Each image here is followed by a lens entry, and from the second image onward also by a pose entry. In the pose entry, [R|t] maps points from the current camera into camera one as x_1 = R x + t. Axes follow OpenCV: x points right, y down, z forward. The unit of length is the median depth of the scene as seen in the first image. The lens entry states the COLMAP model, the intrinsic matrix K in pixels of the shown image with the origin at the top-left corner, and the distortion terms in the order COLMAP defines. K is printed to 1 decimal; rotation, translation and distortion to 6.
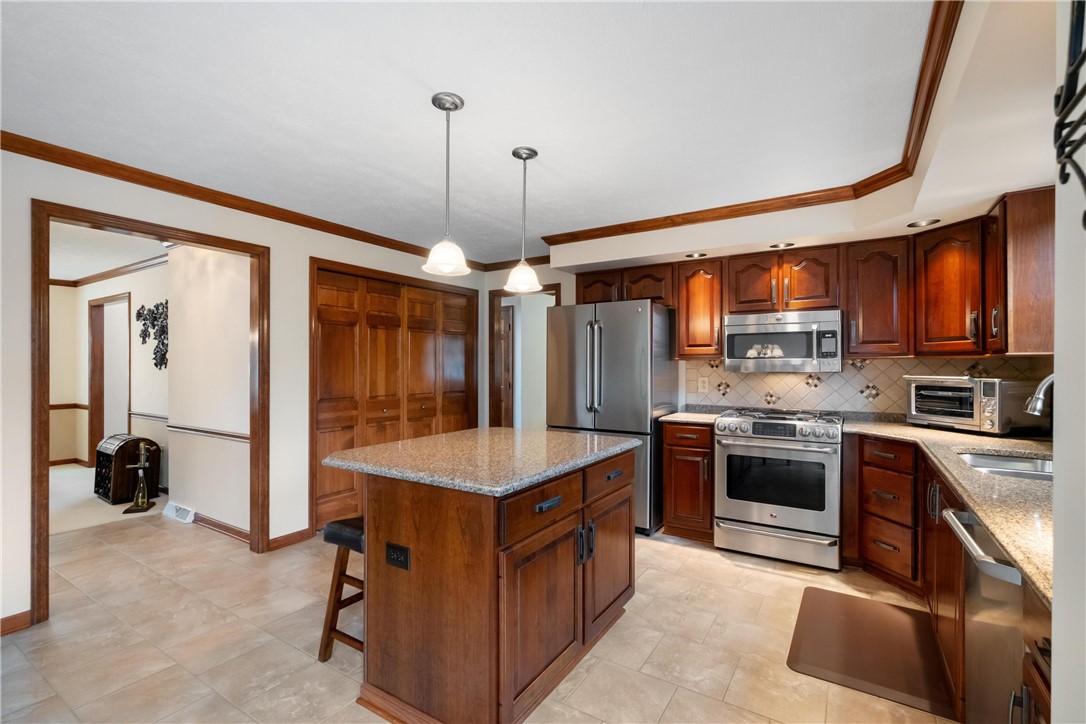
lens RADIAL K [[493.5, 0, 540.8], [0, 493.5, 365.5], [0, 0, 1]] dist [0.000659, 0.000029]
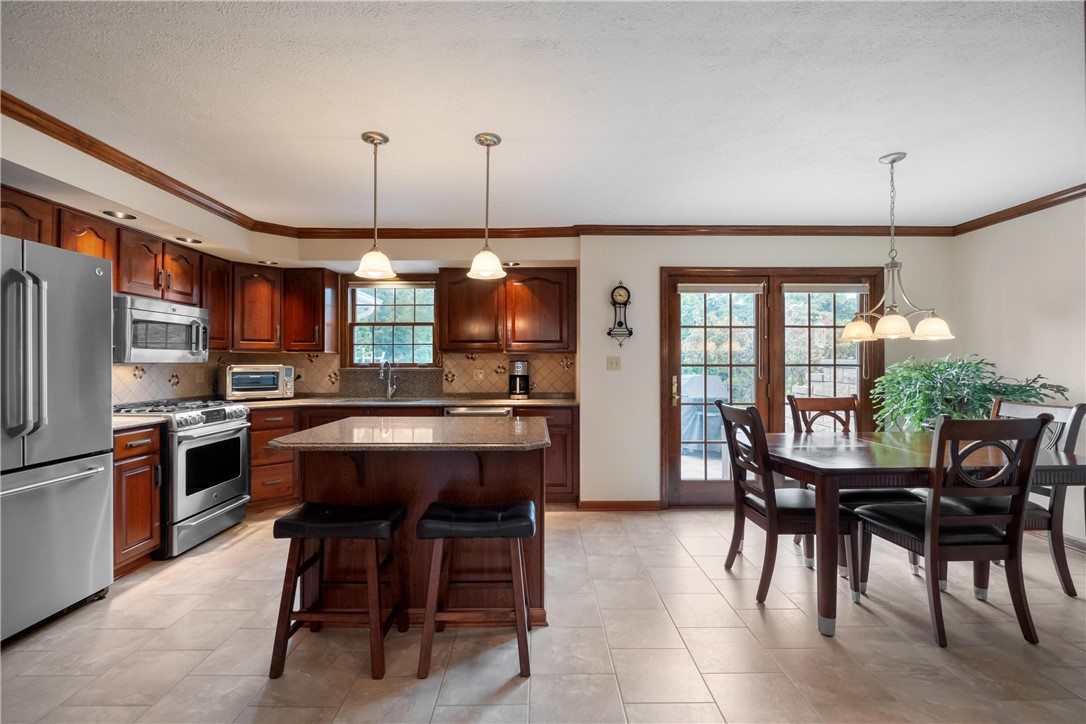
lens RADIAL K [[483.2, 0, 544.7], [0, 483.2, 361.0], [0, 0, 1]] dist [-0.009475, 0.000496]
pose [[-0.556723, 0.004030, 0.830688, -0.819167], [-0.000033, 0.999988, -0.004873, 0.015020], [-0.830698, -0.002740, -0.556716, 1.003499]]
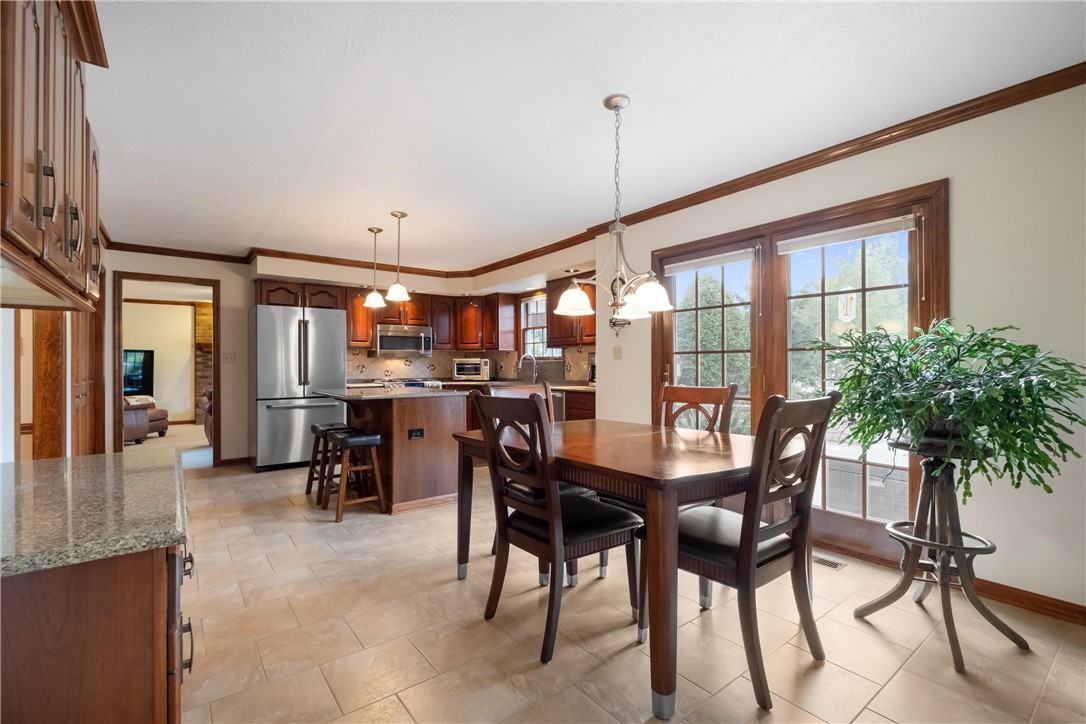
lens RADIAL K [[485.9, 0, 549.2], [0, 485.9, 365.6], [0, 0, 1]] dist [0.000399, 0.000006]
pose [[0.329760, -0.000500, 0.944065, -1.193415], [0.002203, 0.999998, -0.000240, 0.051338], [-0.944062, 0.002159, 0.329760, -0.141580]]
